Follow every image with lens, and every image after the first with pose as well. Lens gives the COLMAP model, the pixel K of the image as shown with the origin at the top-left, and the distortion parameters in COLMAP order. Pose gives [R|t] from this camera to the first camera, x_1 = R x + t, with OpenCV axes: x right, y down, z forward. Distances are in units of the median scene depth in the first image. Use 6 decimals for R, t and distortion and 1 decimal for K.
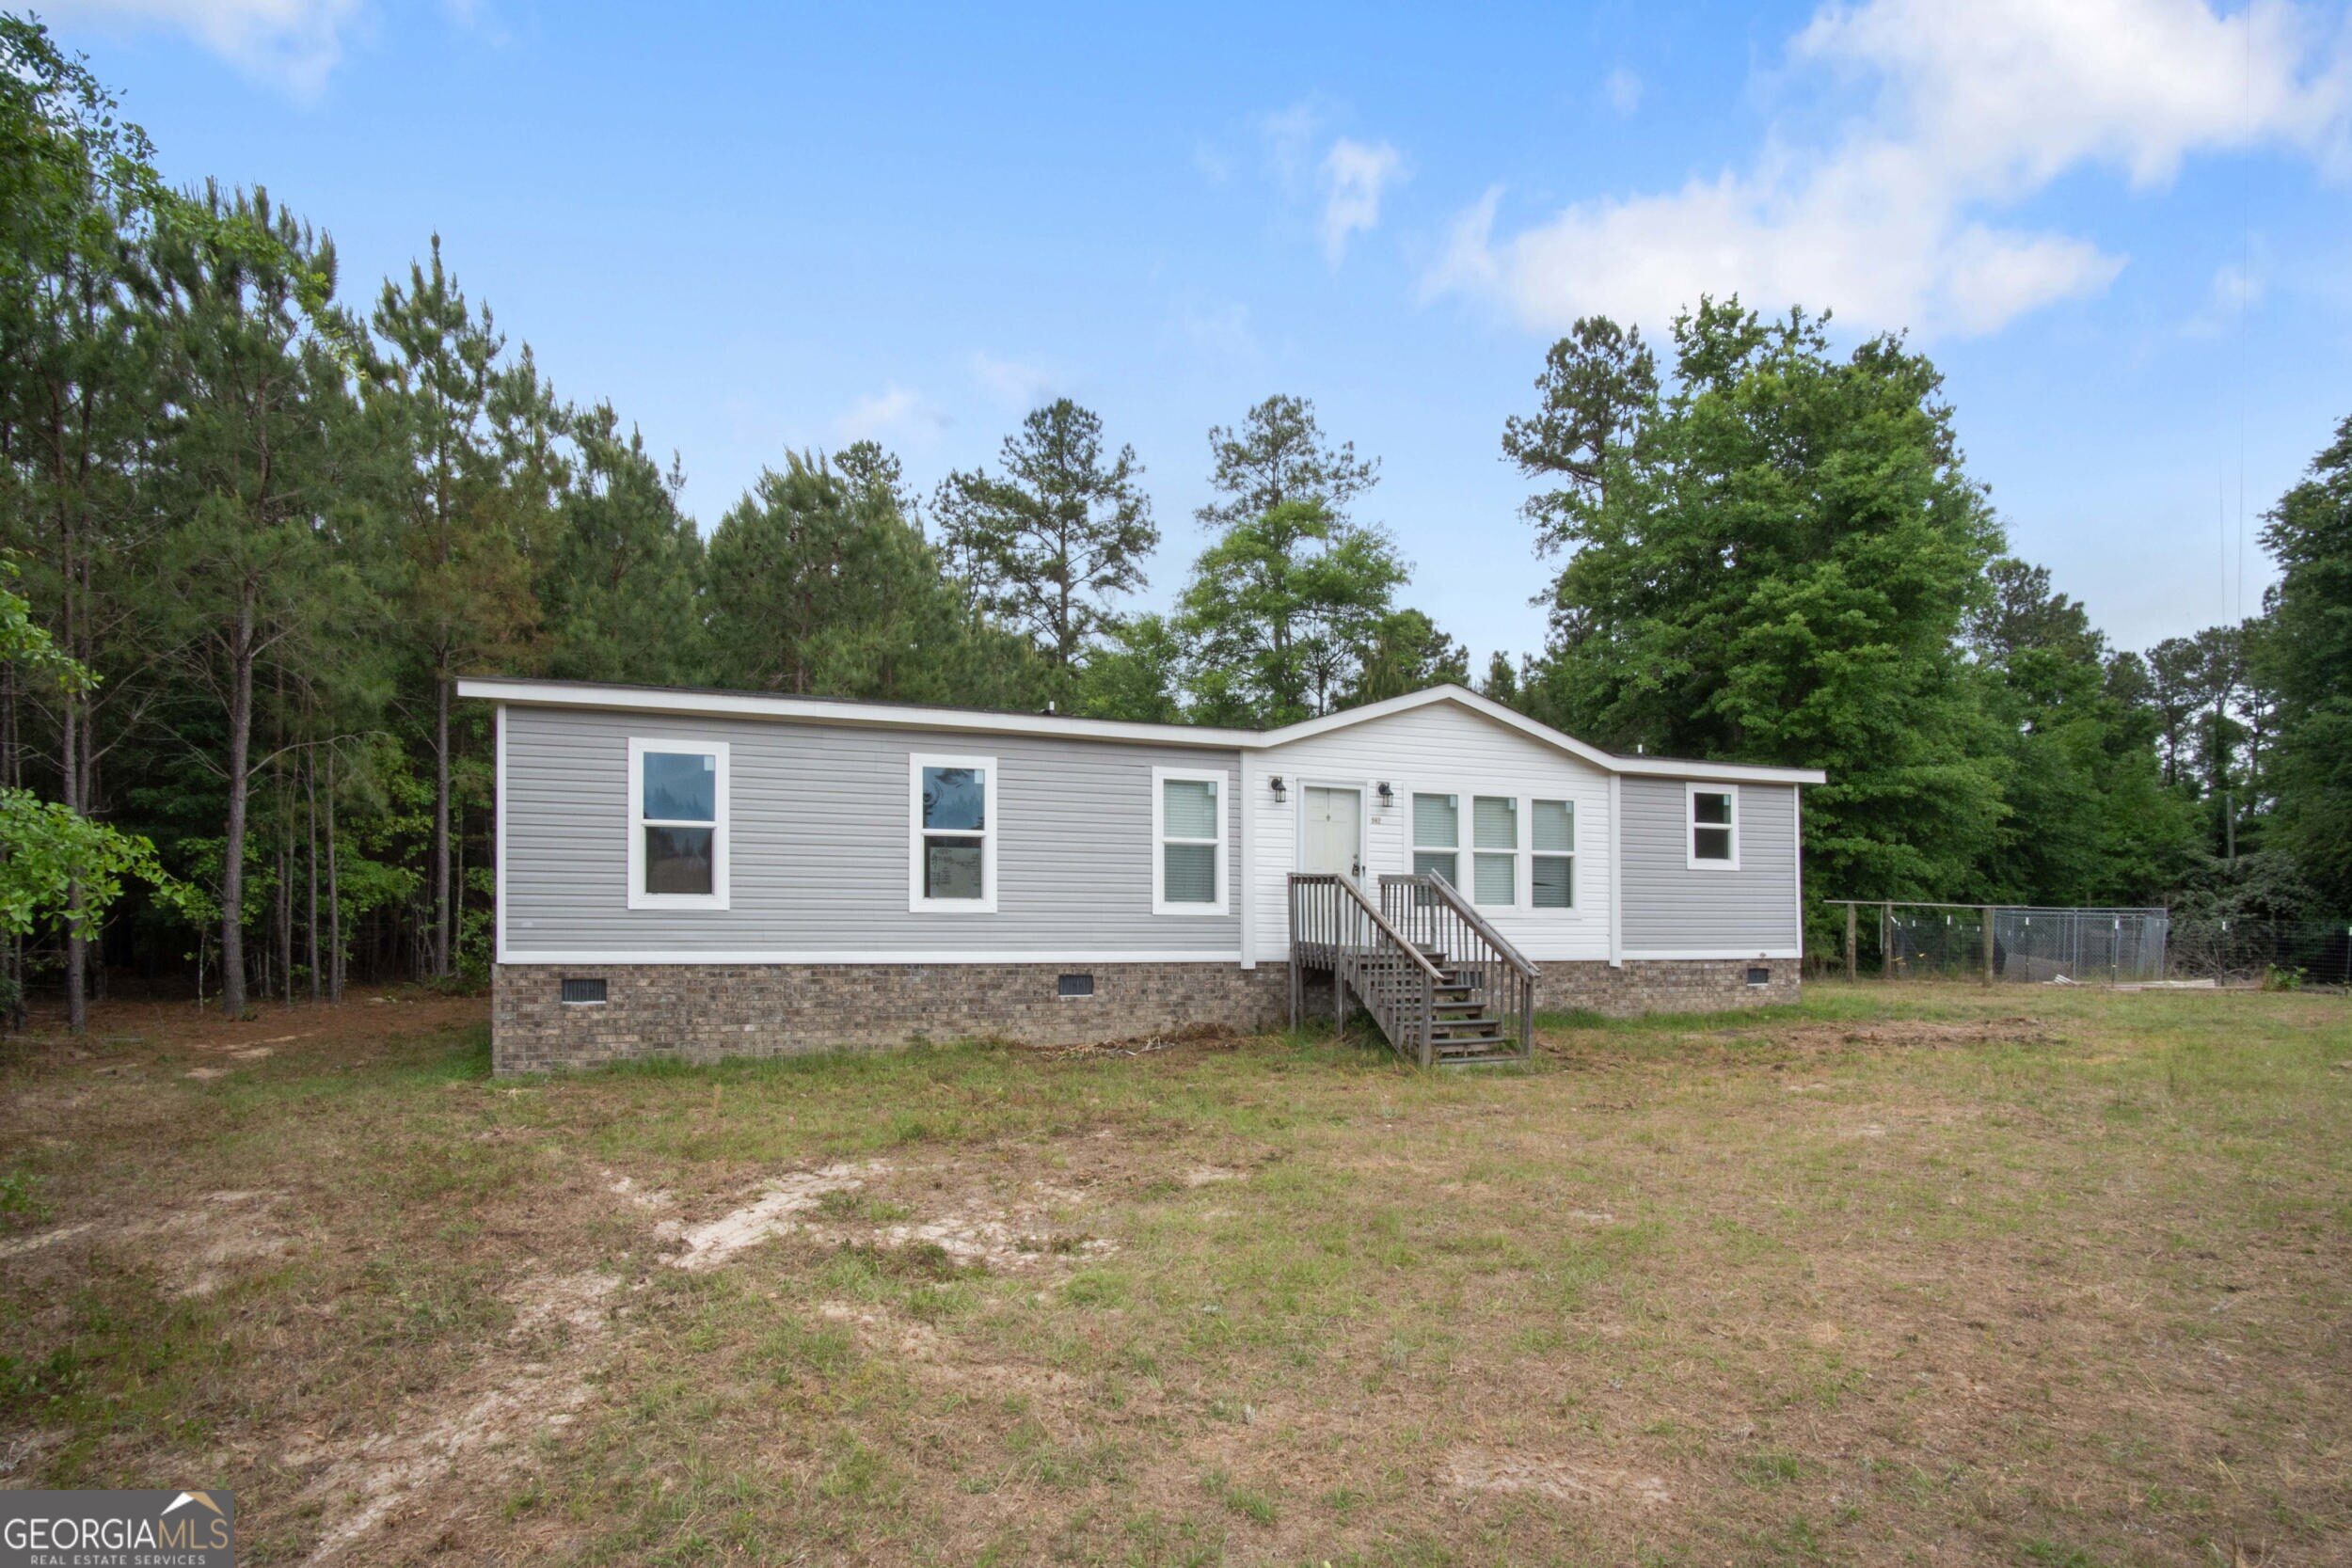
lens RADIAL K [[1305.2, 0, 1177.7], [0, 1305.2, 933.5], [0, 0, 1]] dist [-0.015974, -0.000173]
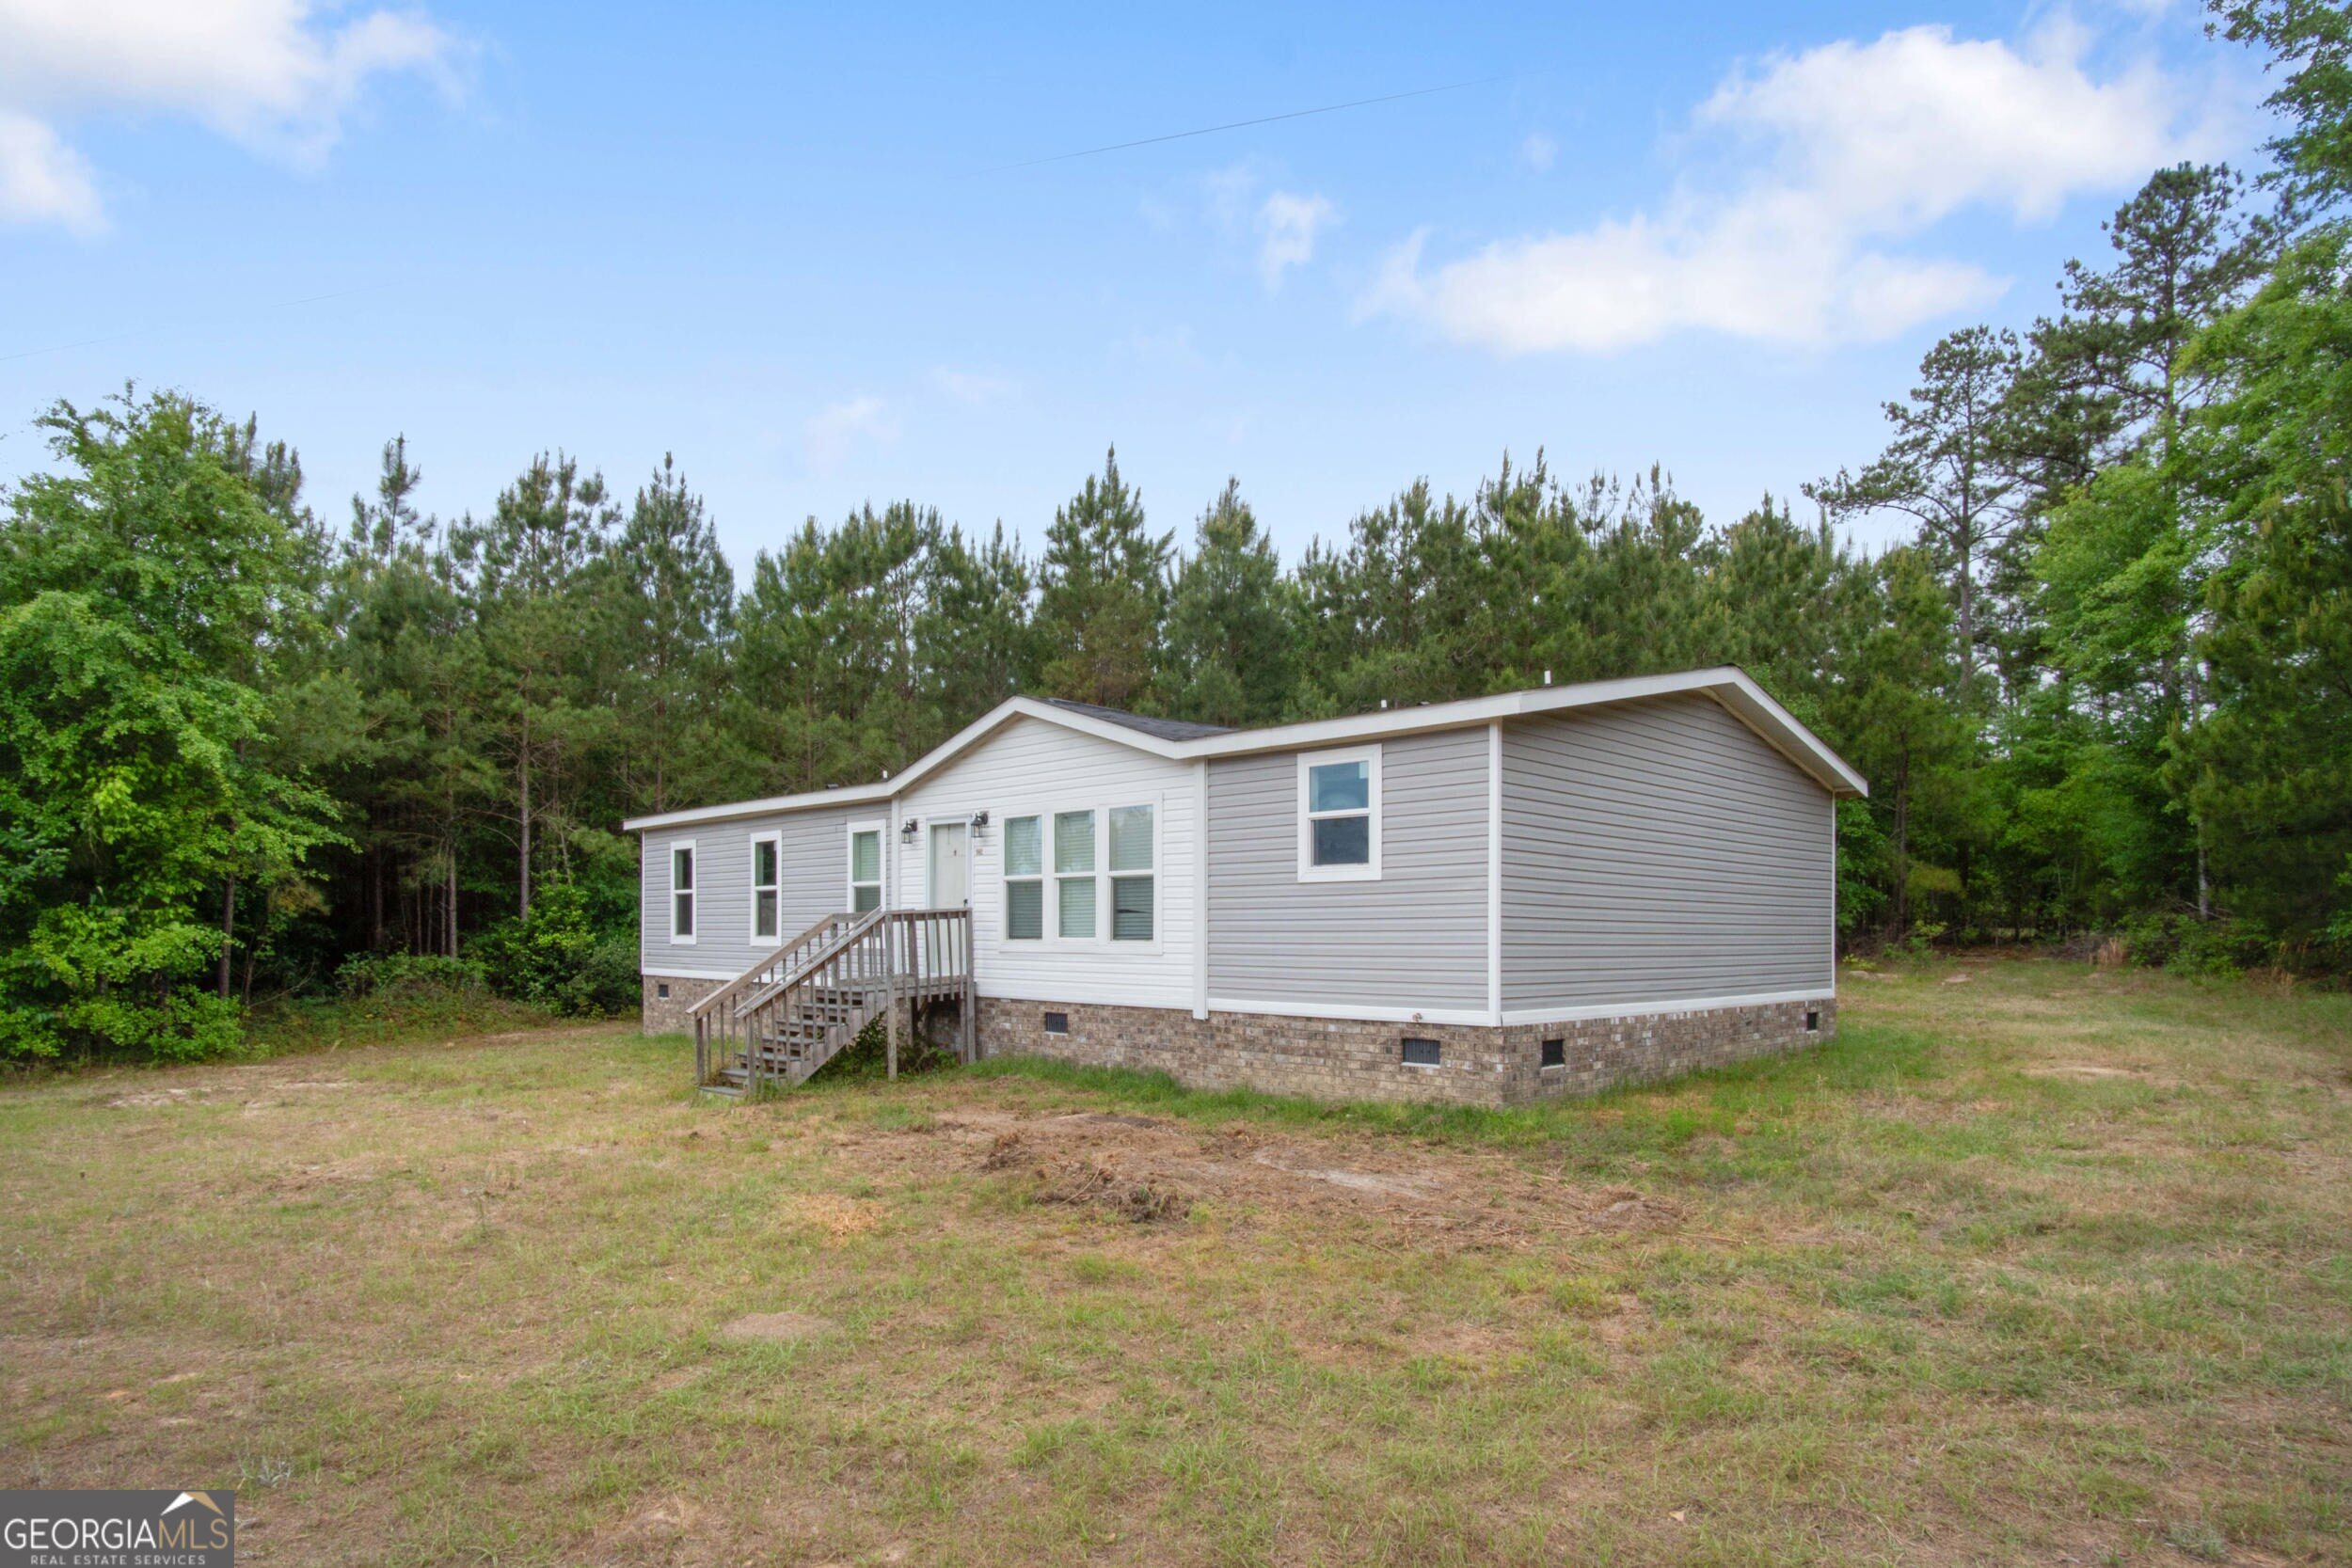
lens RADIAL K [[1305.2, 0, 1177.7], [0, 1305.2, 933.5], [0, 0, 1]] dist [-0.015974, -0.000173]
pose [[0.386309, 0.005353, -0.922354, 1.187632], [0.009473, 0.999907, 0.009771, -0.036077], [0.922321, -0.012512, 0.386223, 0.812802]]
